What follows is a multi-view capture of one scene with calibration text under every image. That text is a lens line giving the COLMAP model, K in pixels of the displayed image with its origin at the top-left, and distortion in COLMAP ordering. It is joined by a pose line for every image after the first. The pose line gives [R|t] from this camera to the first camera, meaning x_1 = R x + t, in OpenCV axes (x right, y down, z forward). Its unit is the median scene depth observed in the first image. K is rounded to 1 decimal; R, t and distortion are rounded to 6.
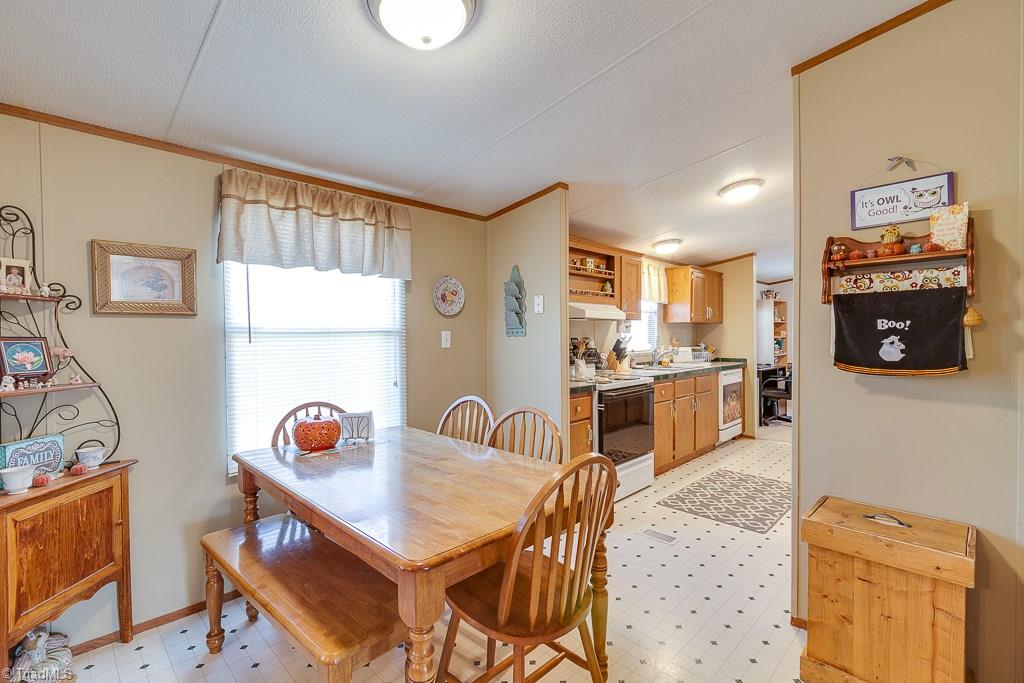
lens RADIAL K [[461.3, 0, 517.7], [0, 461.3, 342.2], [0, 0, 1]] dist [-0.002715, -0.000209]
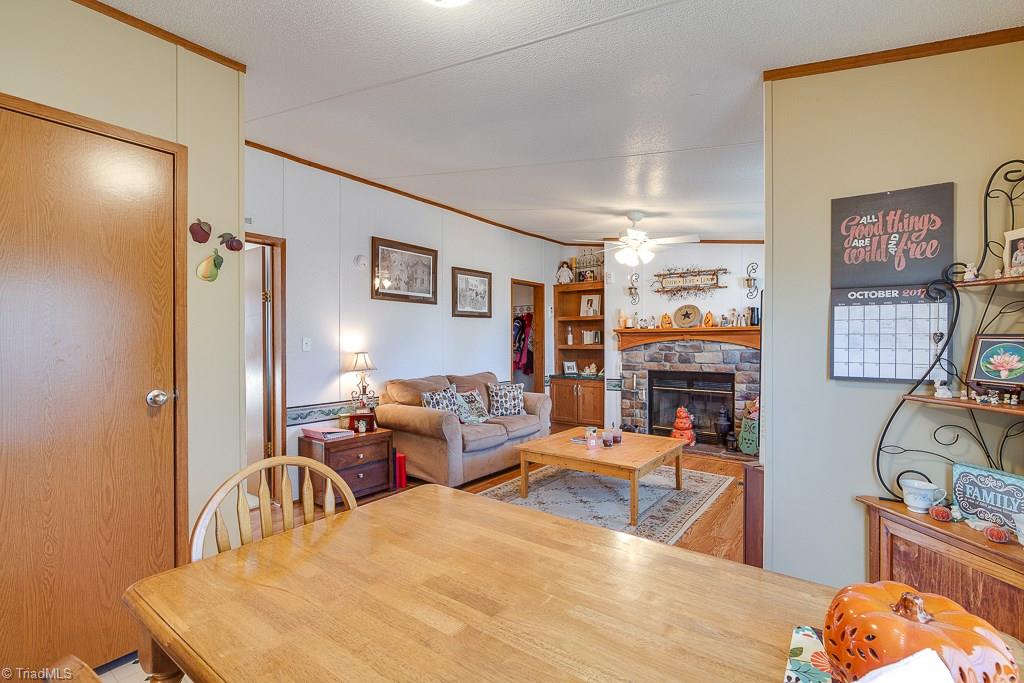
lens RADIAL K [[461.3, 0, 517.7], [0, 461.3, 342.2], [0, 0, 1]] dist [-0.002715, -0.000209]
pose [[-0.989136, 0.009024, -0.146725, -0.086352], [0.005798, 0.999732, 0.022402, -0.009224], [0.146888, 0.021308, -0.988924, 0.763460]]
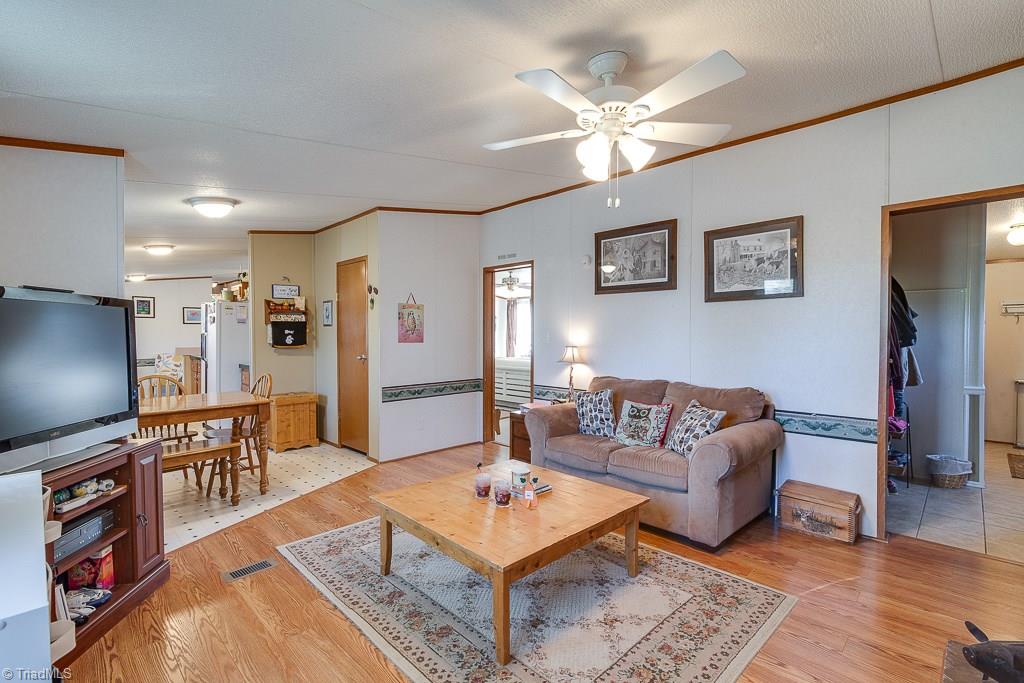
lens RADIAL K [[461.3, 0, 517.7], [0, 461.3, 342.2], [0, 0, 1]] dist [-0.002715, -0.000209]
pose [[-0.006255, -0.012656, 0.999900, -1.100603], [0.018362, 0.999750, 0.012769, 0.009257], [-0.999812, 0.018440, -0.006021, -0.249958]]
